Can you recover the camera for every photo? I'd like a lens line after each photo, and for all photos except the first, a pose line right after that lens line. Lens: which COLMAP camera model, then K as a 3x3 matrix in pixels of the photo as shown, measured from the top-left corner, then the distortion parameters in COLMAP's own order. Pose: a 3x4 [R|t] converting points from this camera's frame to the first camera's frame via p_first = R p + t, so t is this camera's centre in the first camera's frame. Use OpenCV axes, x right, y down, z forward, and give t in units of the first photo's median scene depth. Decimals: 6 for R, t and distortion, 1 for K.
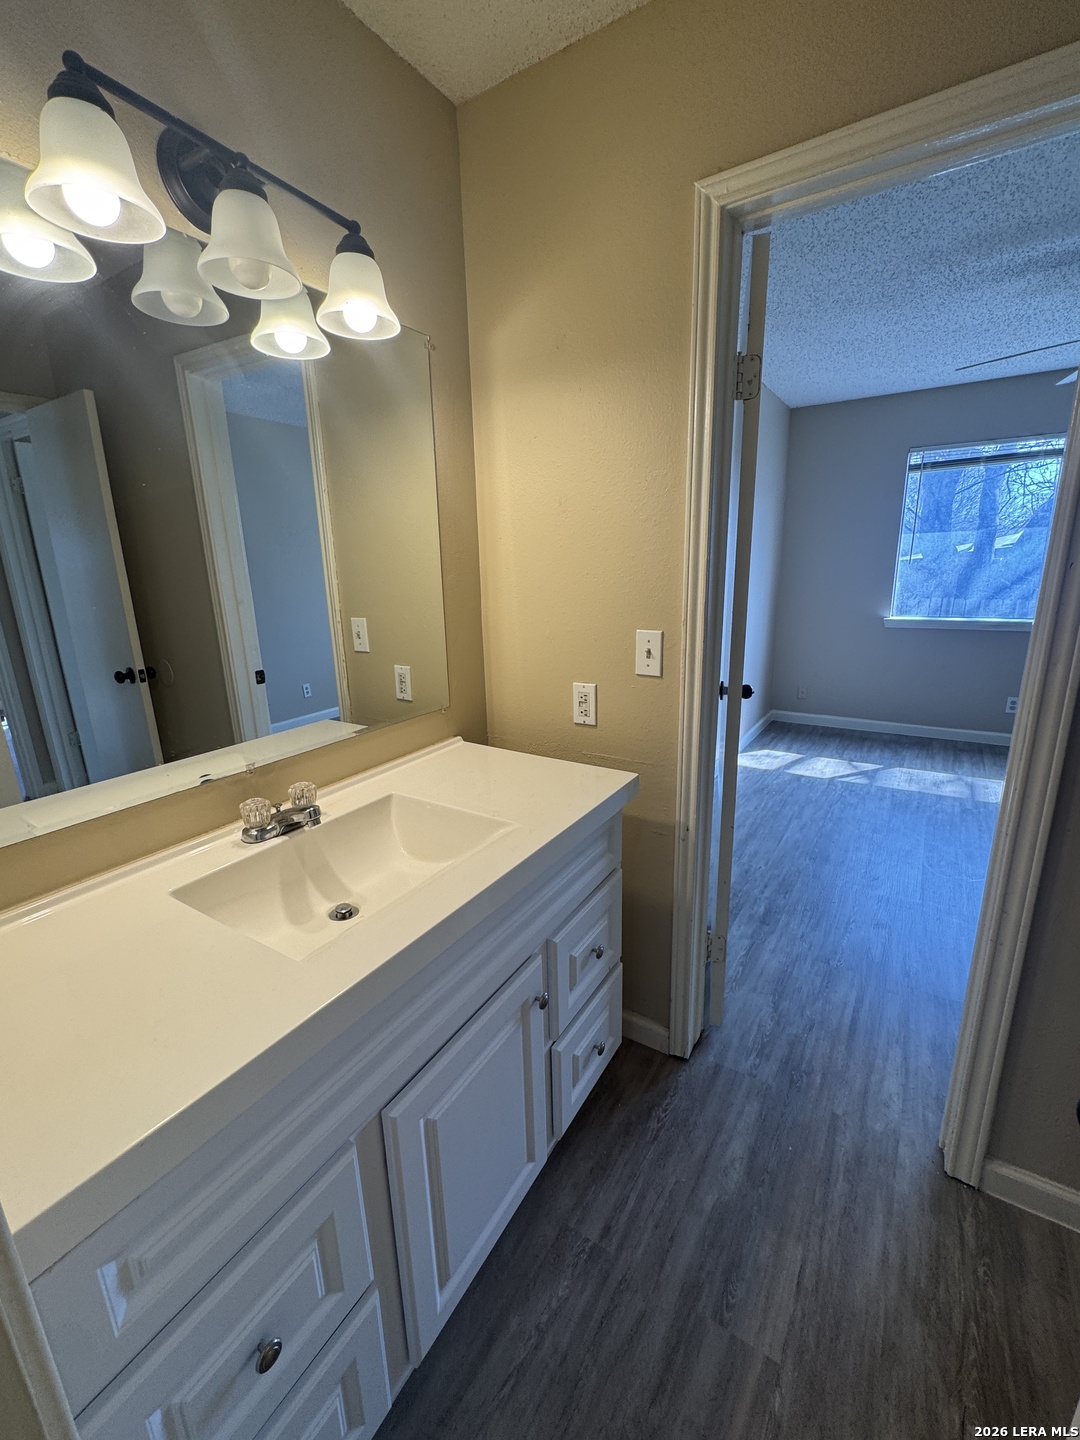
lens RADIAL K [[610.9, 0, 540.0], [0, 610.9, 720.0], [0, 0, 1]] dist [0.000631, -0.000085]
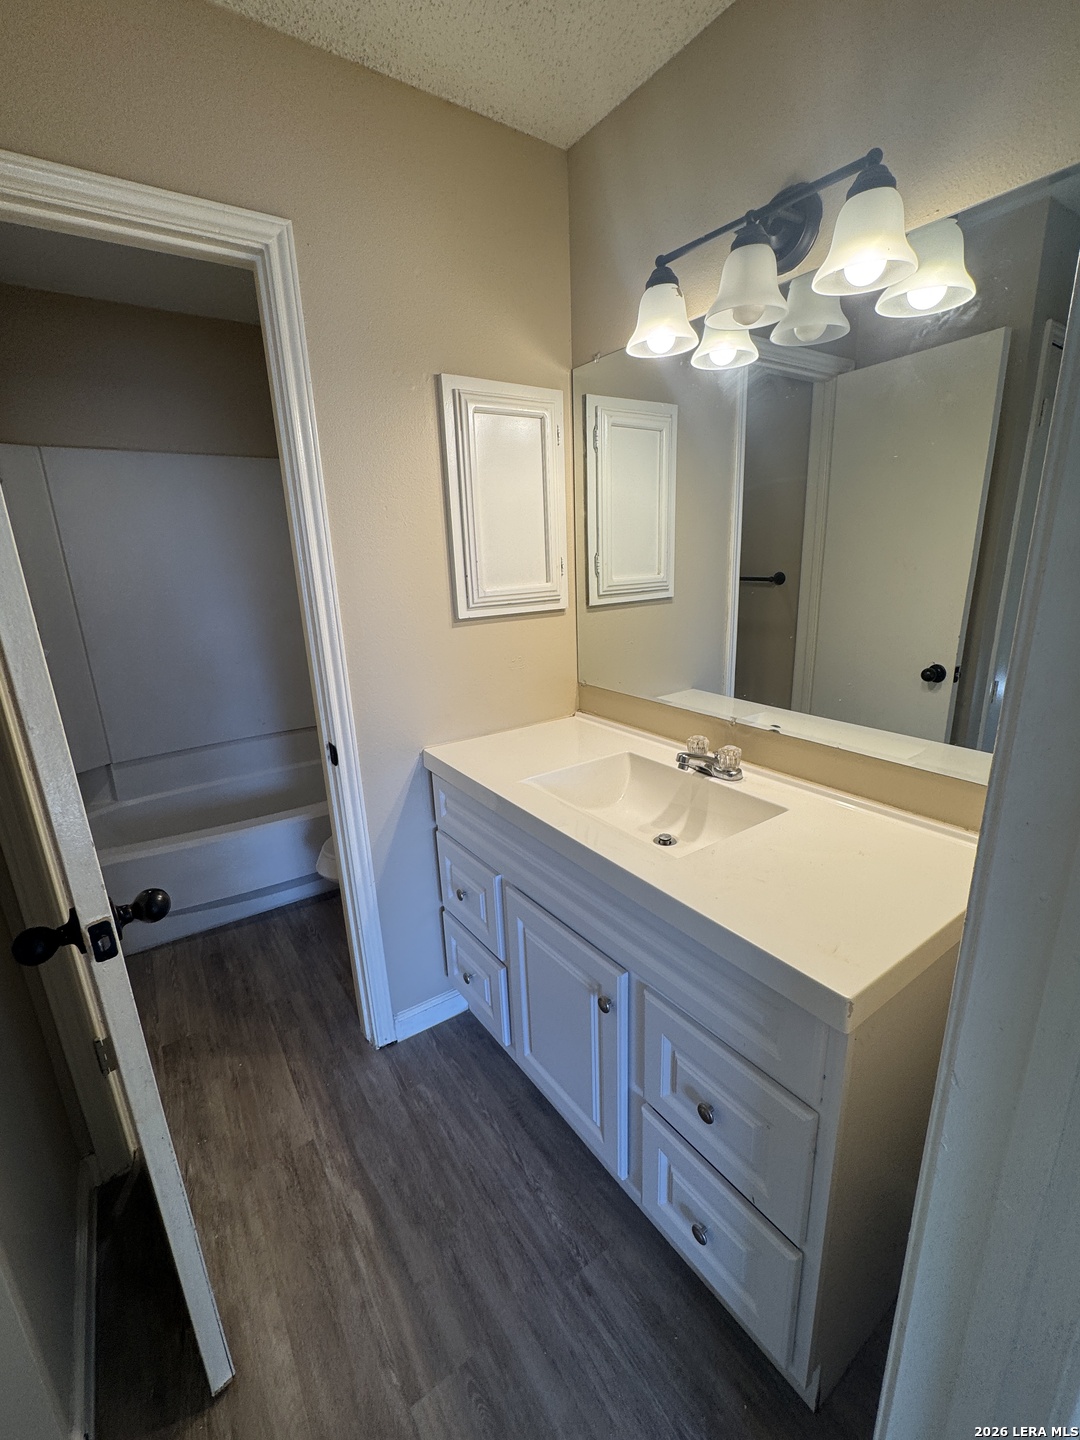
lens RADIAL K [[610.9, 0, 540.0], [0, 610.9, 720.0], [0, 0, 1]] dist [0.000631, -0.000085]
pose [[-0.385239, 0.283563, -0.878170, 0.787316], [-0.193978, 0.905475, 0.377474, -0.323297], [0.902199, 0.315764, -0.293819, 1.033010]]
